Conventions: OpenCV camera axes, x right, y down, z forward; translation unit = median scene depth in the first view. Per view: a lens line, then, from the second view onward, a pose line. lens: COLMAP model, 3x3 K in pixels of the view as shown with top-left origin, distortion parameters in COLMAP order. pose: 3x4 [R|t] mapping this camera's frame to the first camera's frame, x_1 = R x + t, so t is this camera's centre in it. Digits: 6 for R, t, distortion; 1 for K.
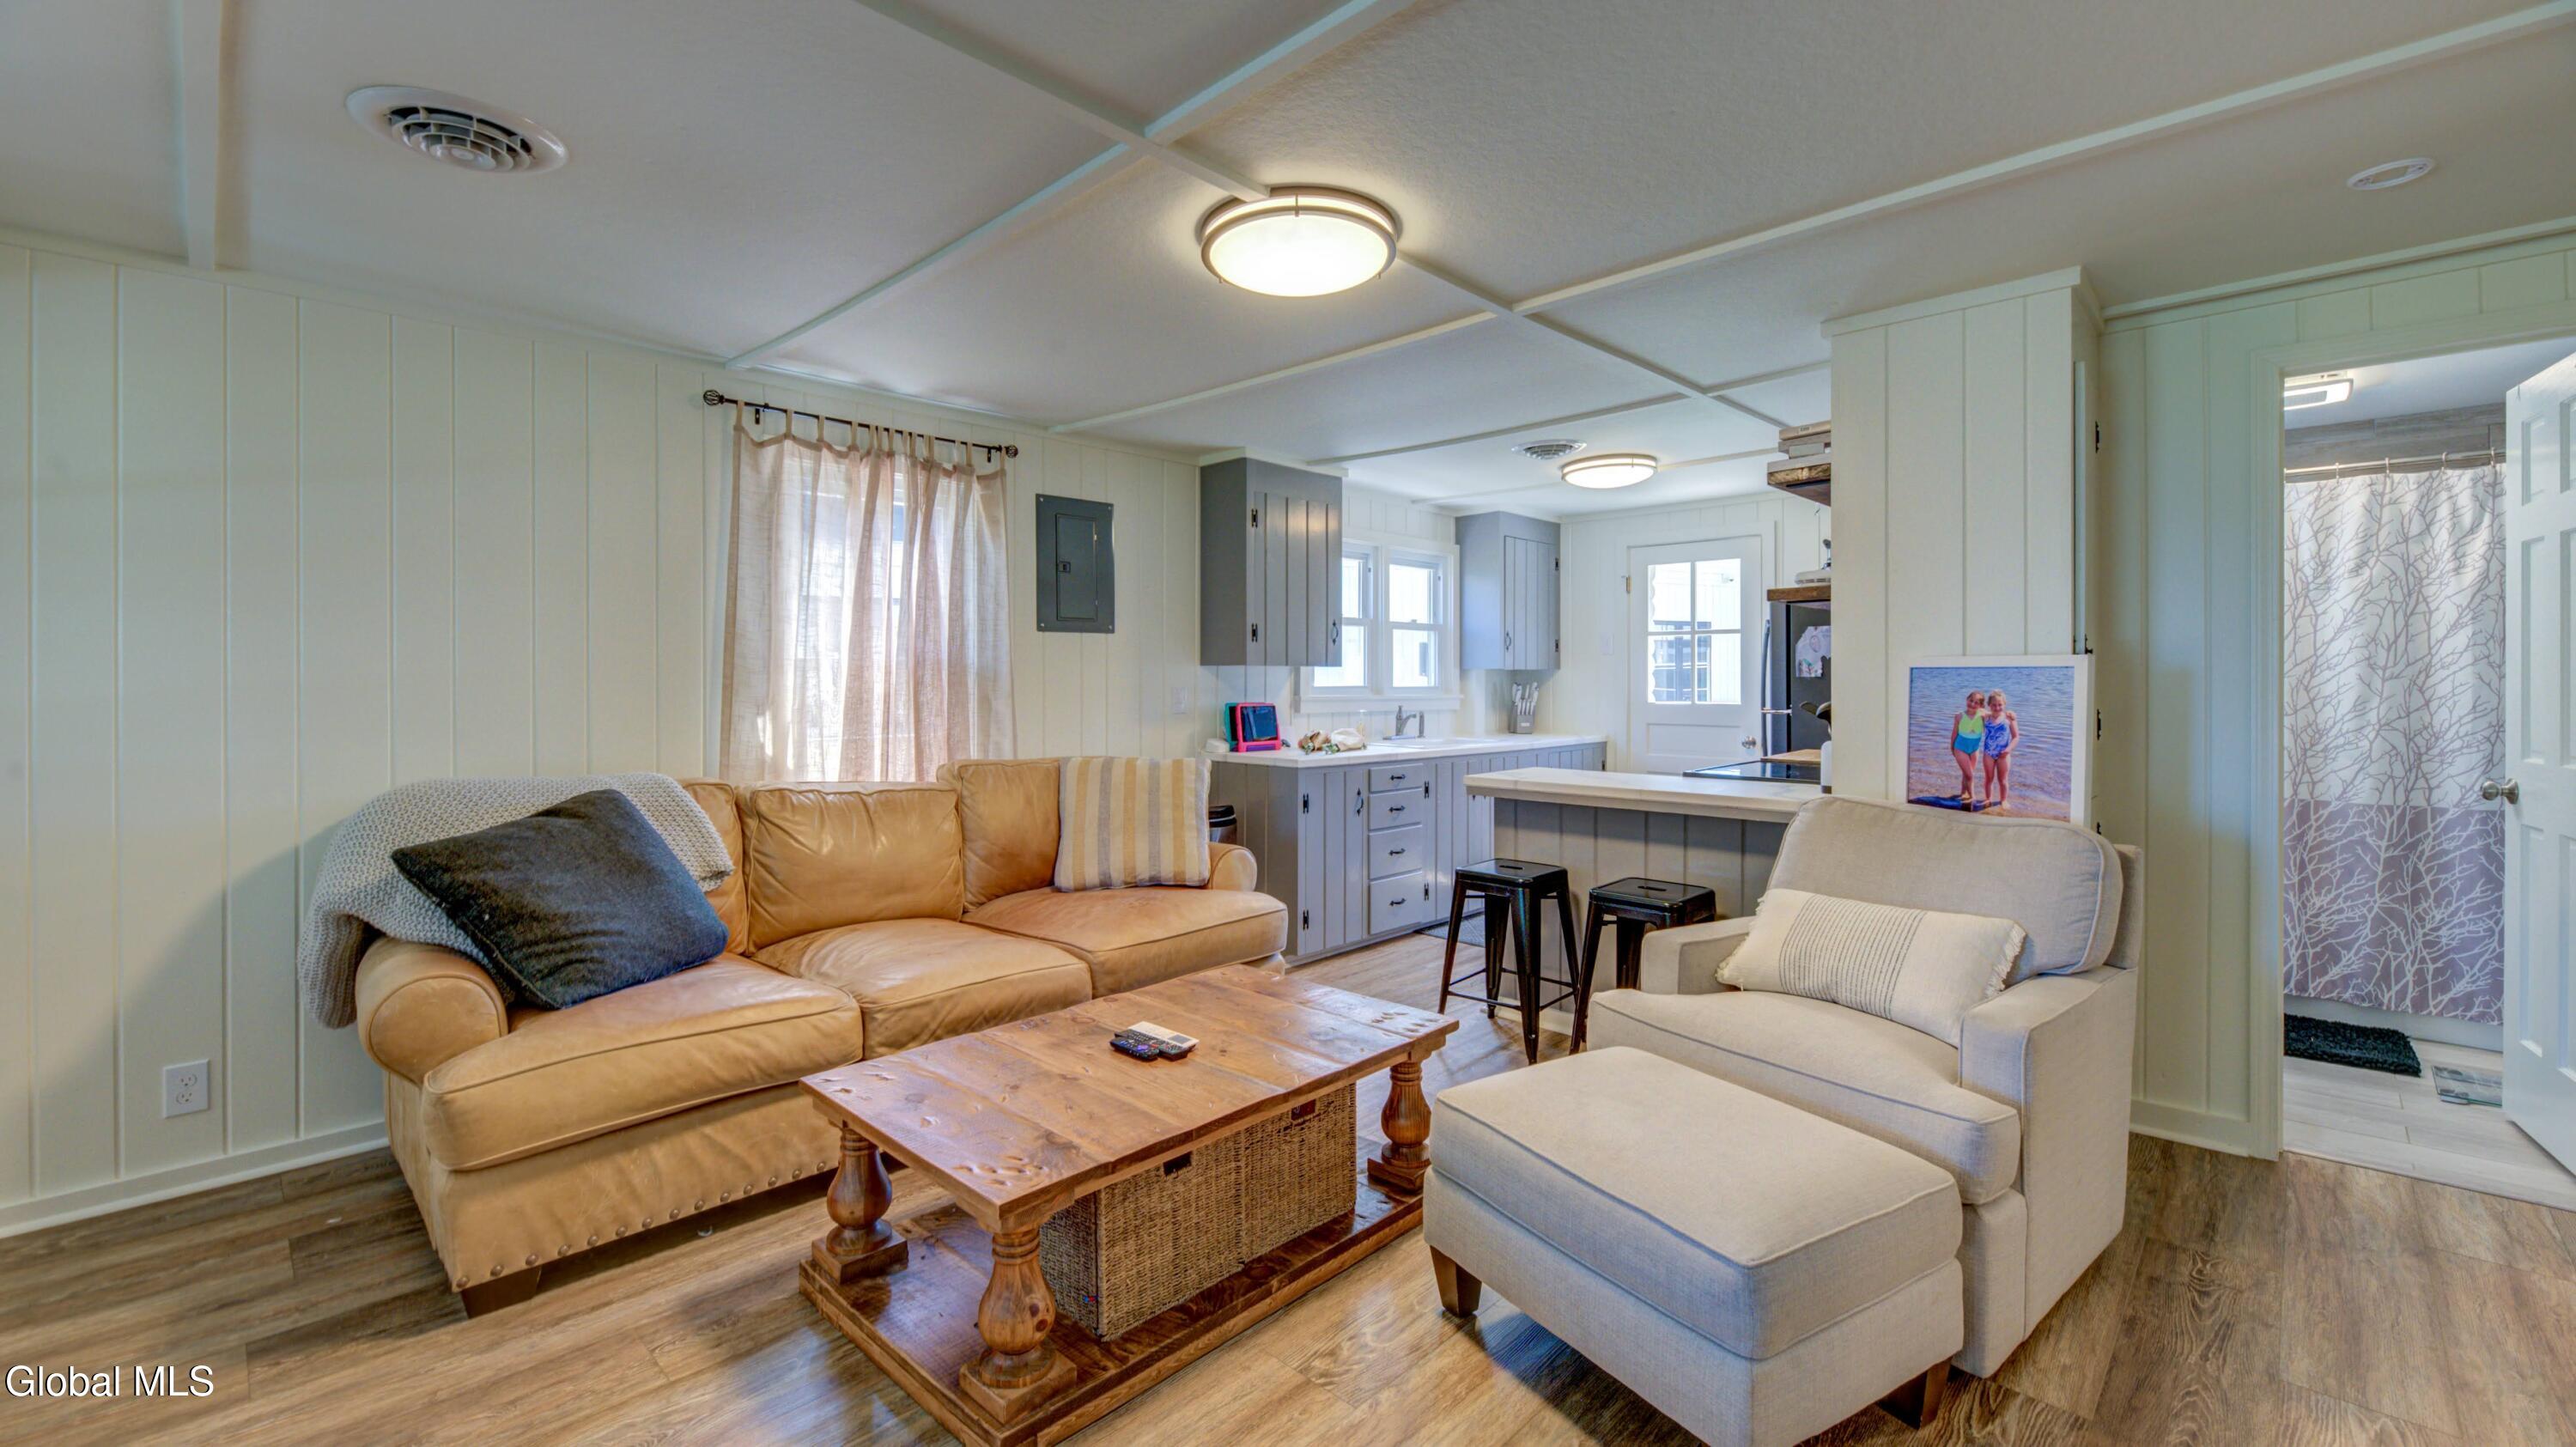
lens RADIAL K [[1054.0, 0, 1307.2], [0, 1054.0, 688.9], [0, 0, 1]] dist [-0.002236, -0.000163]
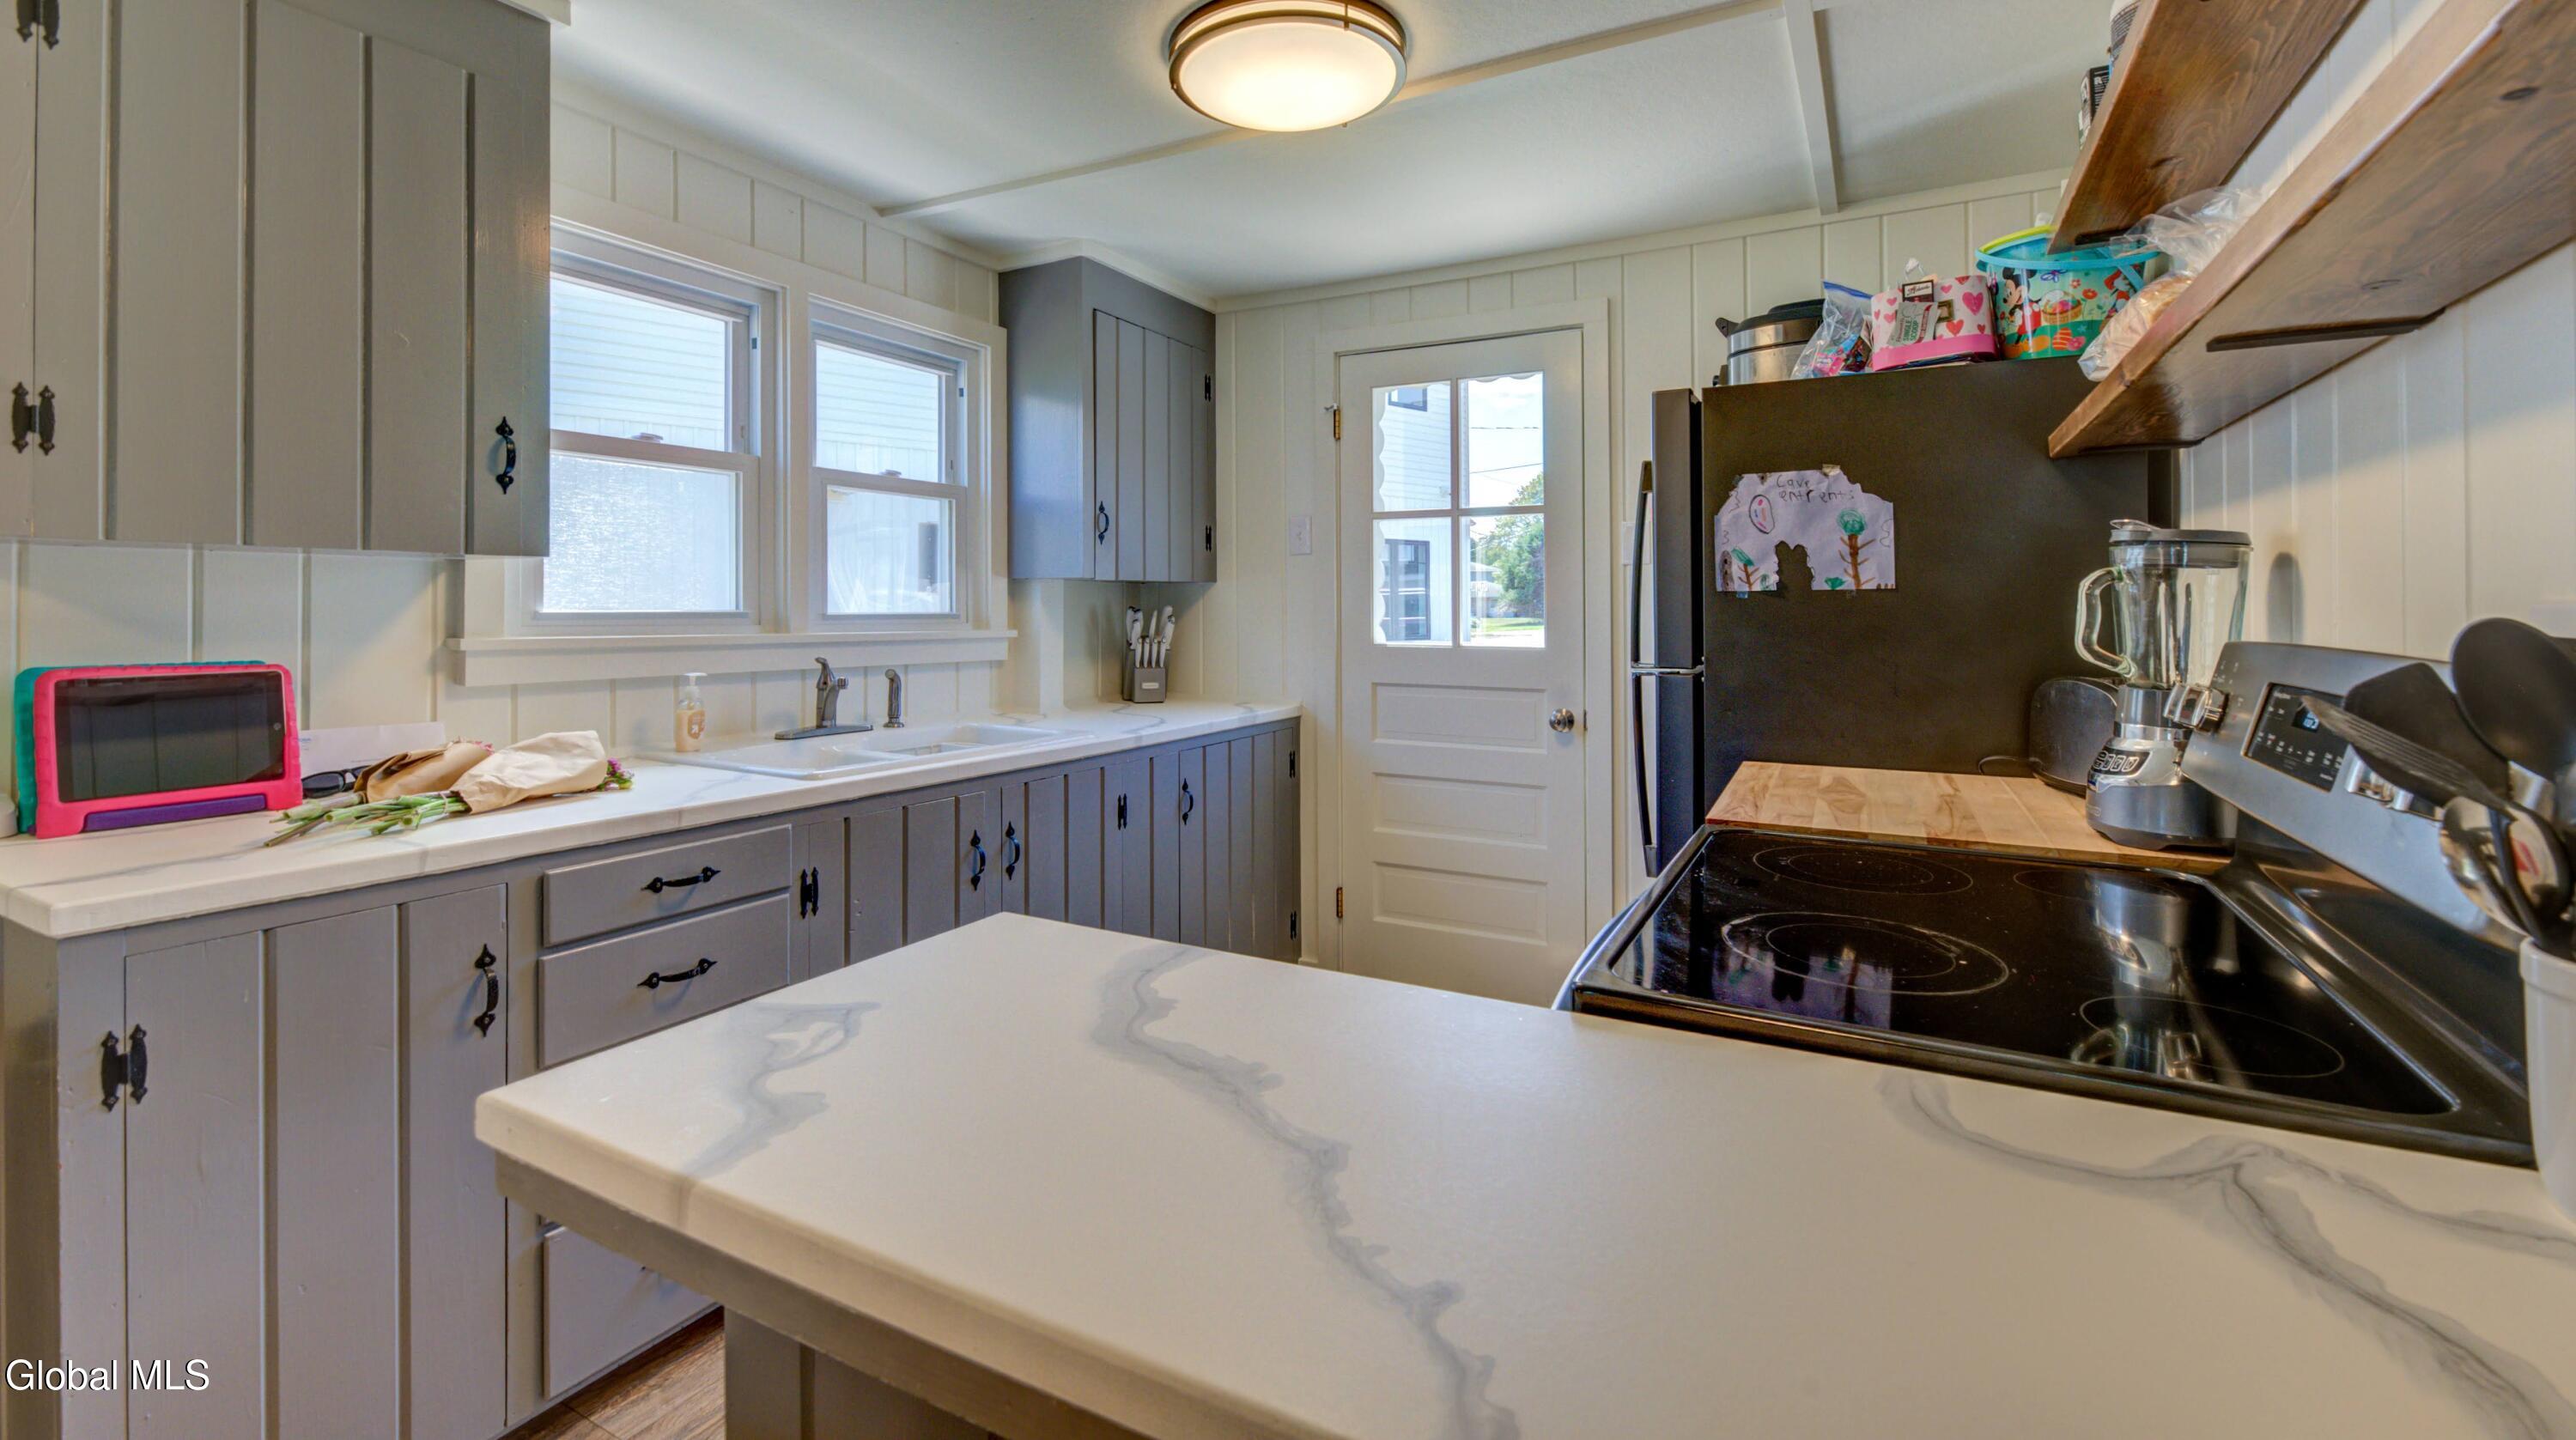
lens RADIAL K [[1054.0, 0, 1262.7], [0, 1054.0, 610.2], [0, 0, 1]] dist [-0.002236, -0.000163]
pose [[0.974397, 0.002111, 0.224825, 0.231905], [-0.000686, 0.999979, -0.006415, -0.001253], [-0.224834, 0.006096, 0.974378, 0.756967]]
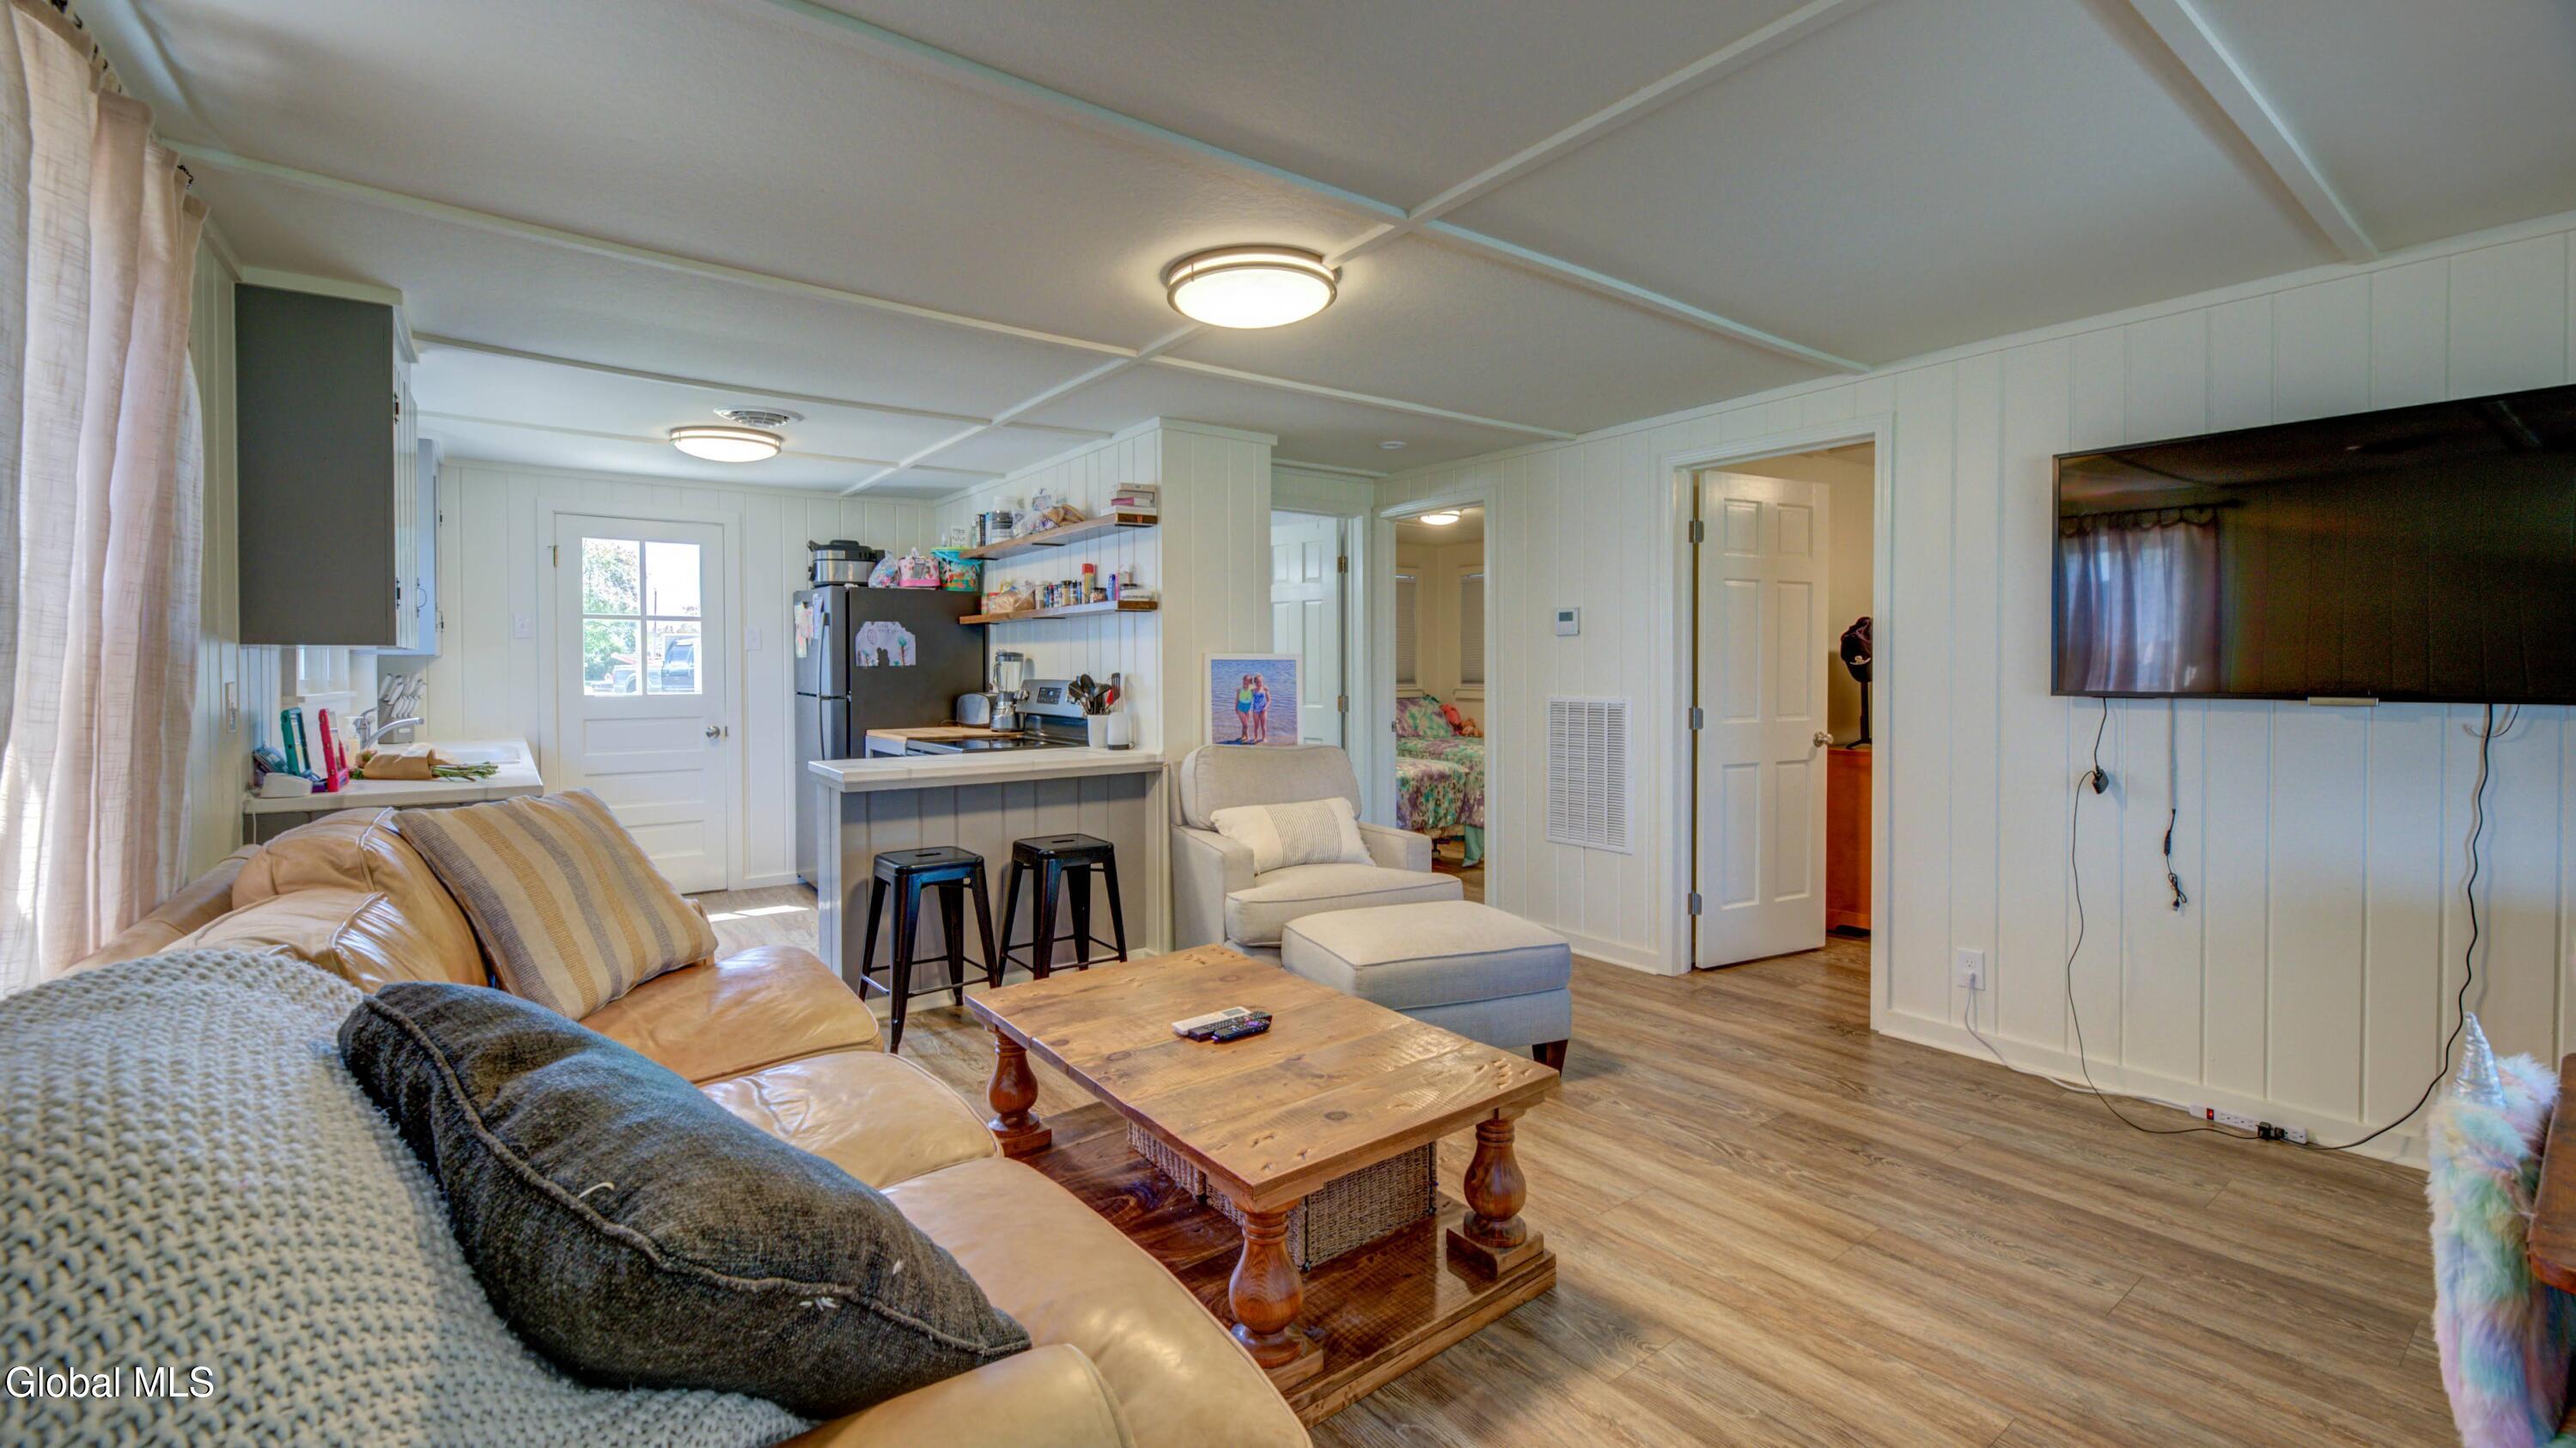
lens RADIAL K [[1053.9, 0, 1279.0], [0, 1053.9, 677.0], [0, 0, 1]] dist [-0.002236, -0.000163]
pose [[0.193614, -0.008956, 0.981037, -0.634756], [0.011897, 0.999906, 0.006781, -0.002215], [-0.981006, 0.010359, 0.193702, 0.426500]]
